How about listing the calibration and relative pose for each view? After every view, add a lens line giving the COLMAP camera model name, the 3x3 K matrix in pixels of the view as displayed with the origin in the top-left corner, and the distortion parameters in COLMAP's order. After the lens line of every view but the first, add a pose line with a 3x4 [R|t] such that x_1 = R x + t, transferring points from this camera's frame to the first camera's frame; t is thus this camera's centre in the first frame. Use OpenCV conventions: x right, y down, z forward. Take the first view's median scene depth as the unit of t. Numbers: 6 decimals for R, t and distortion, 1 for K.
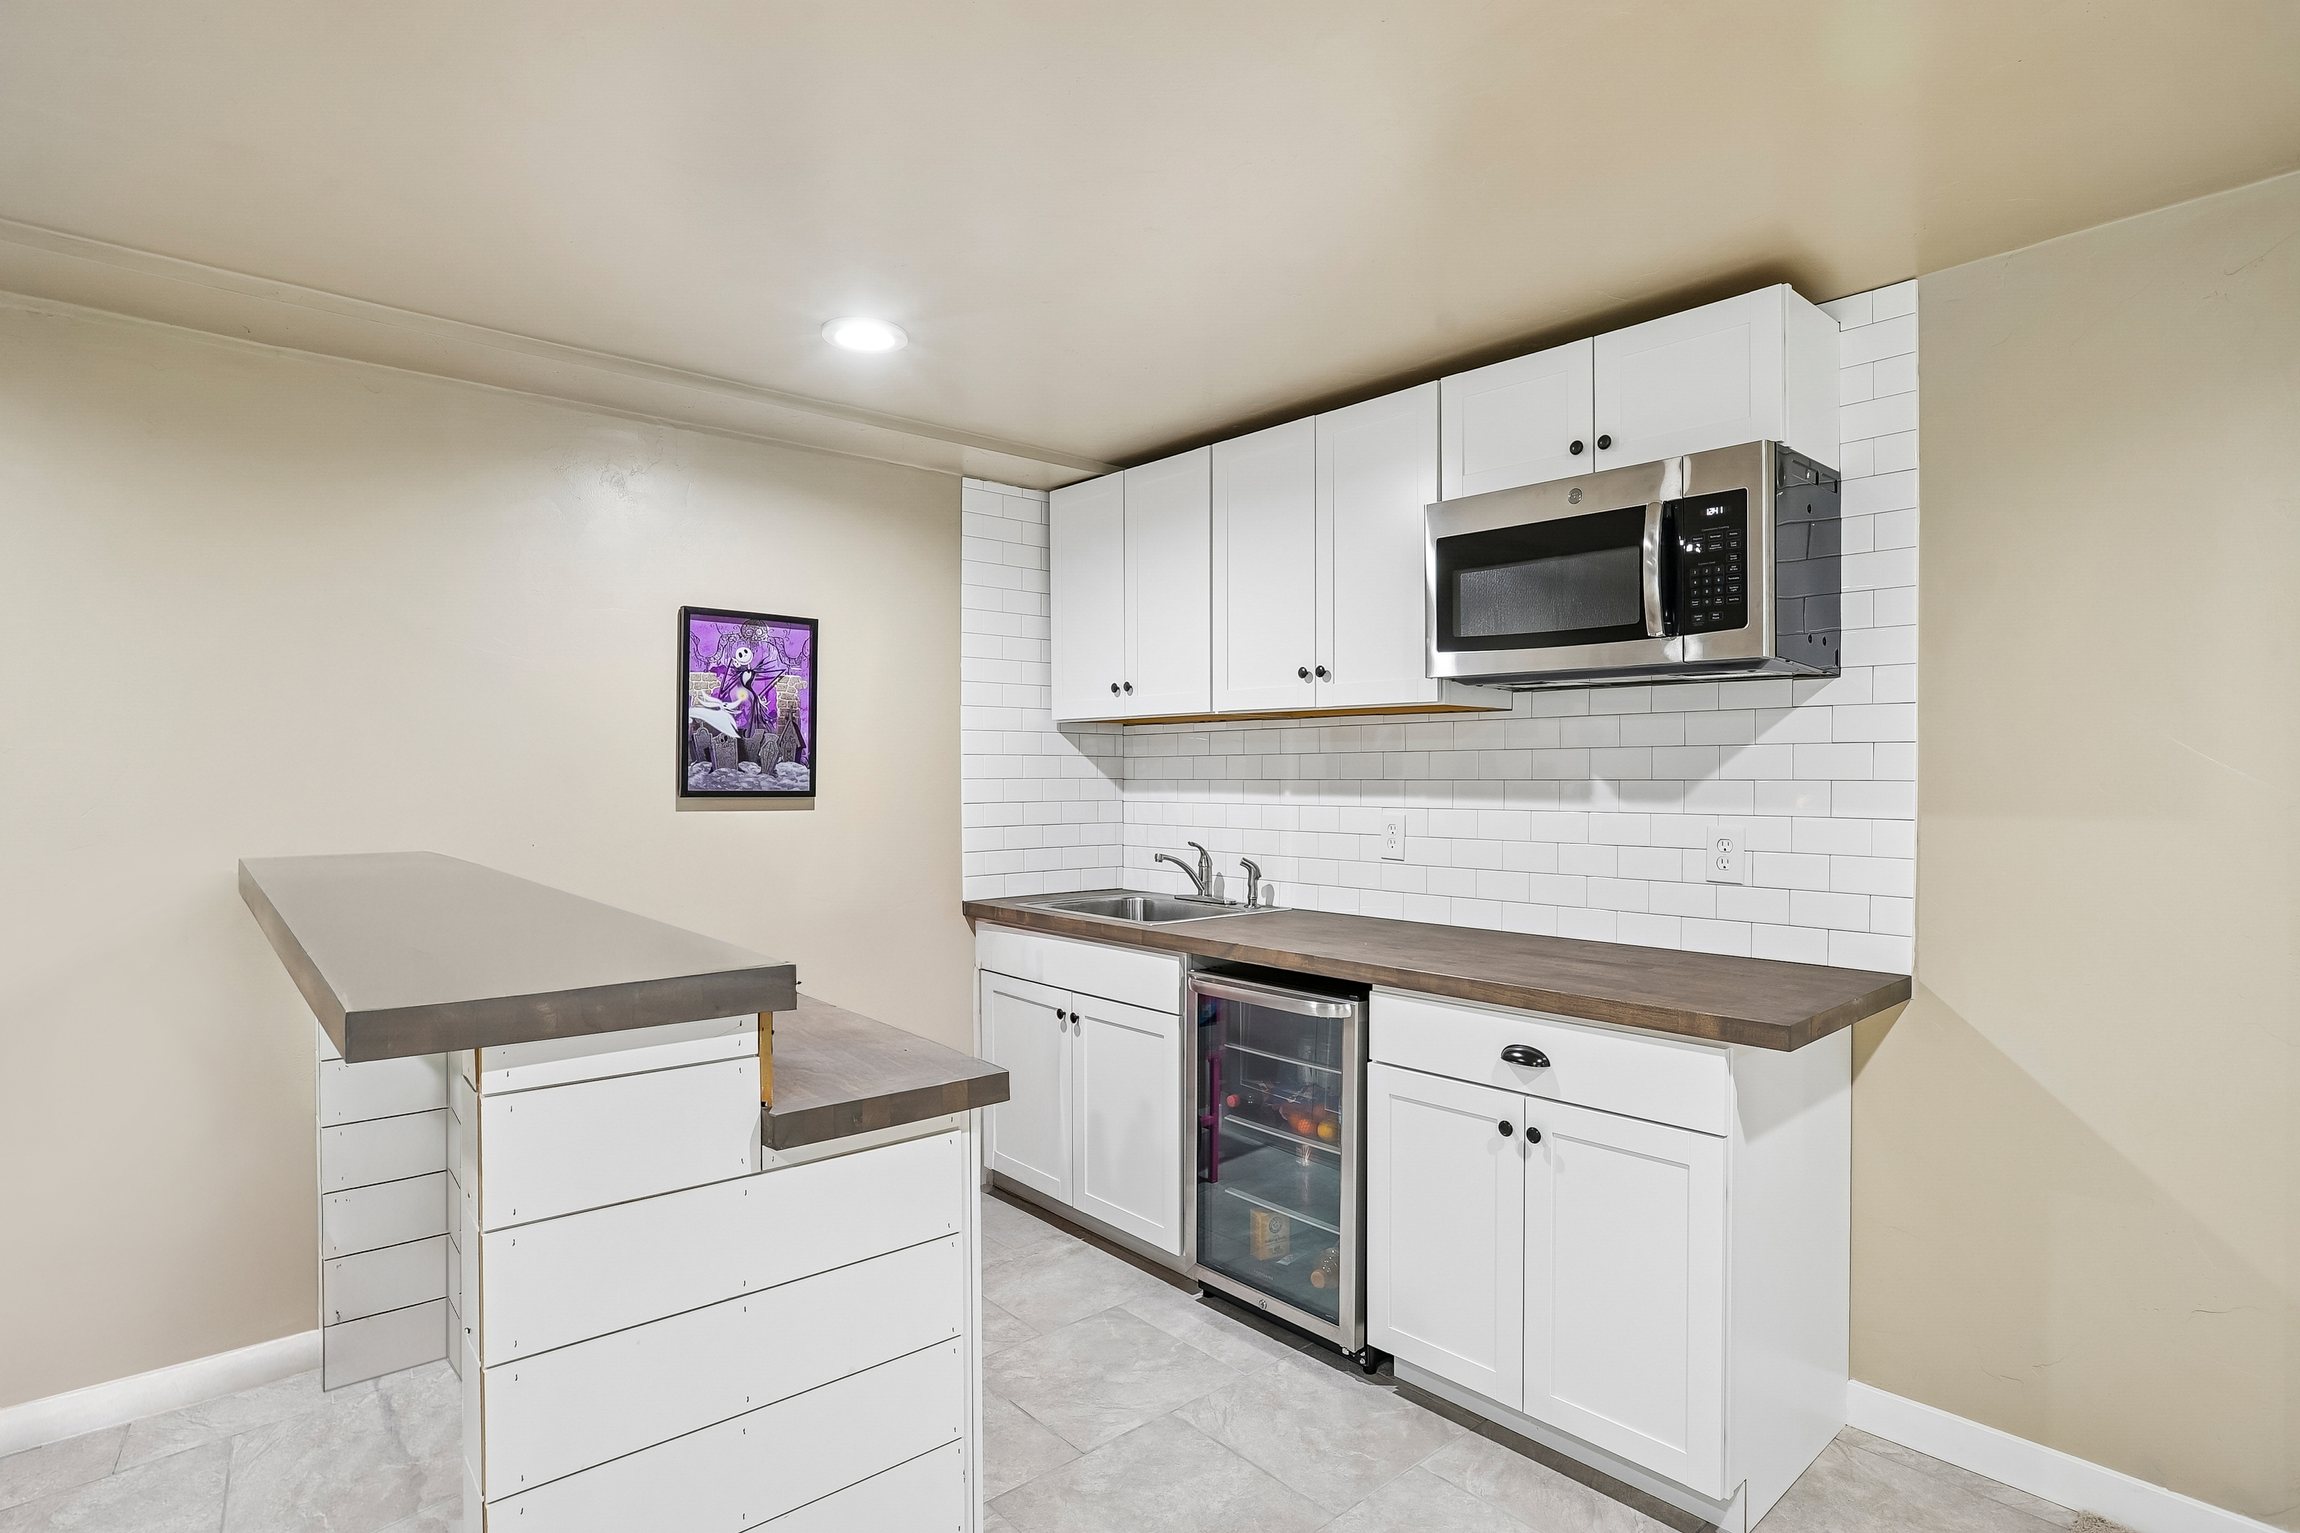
lens RADIAL K [[1140.5, 0, 1150.0], [0, 1140.5, 766.5], [0, 0, 1]] dist [-0.064356, 0.042598]
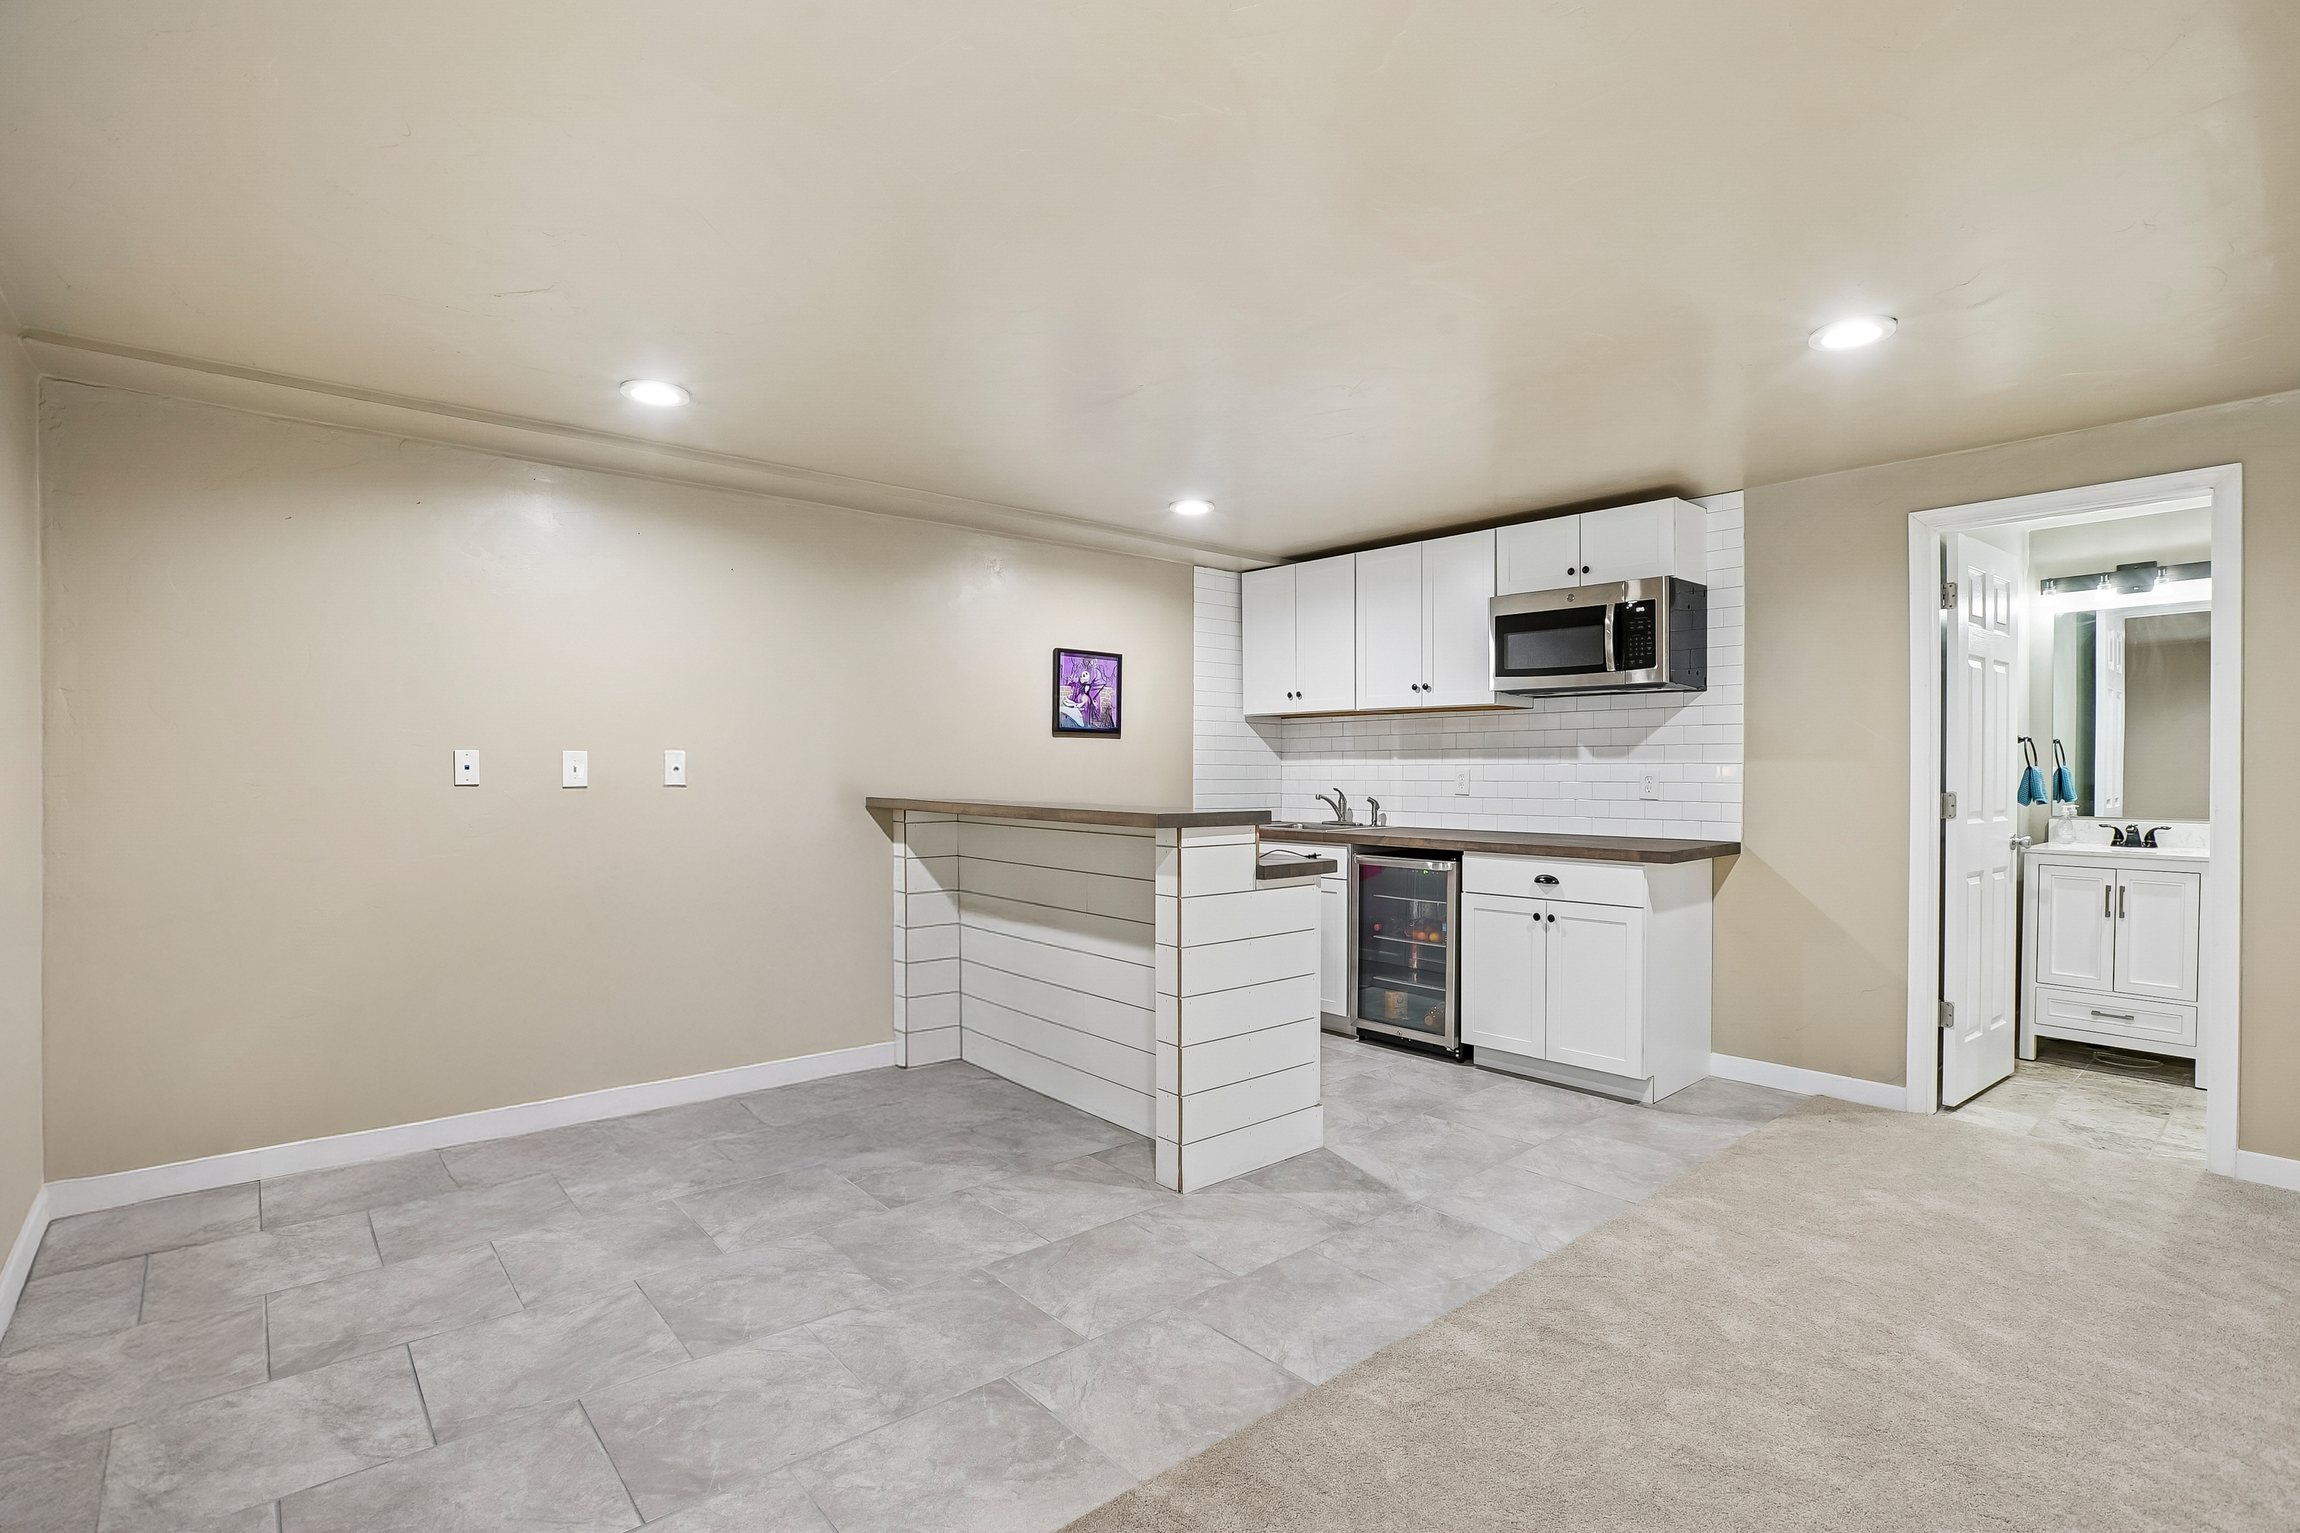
lens RADIAL K [[1057.8, 0, 1154.5], [0, 1057.8, 764.3], [0, 0, 1]] dist [-0.053567, 0.019552]
pose [[0.999988, 0.000564, -0.004914, -0.290909], [-0.000561, 1.000000, 0.000530, 0.040987], [0.004914, -0.000527, 0.999988, -0.712189]]
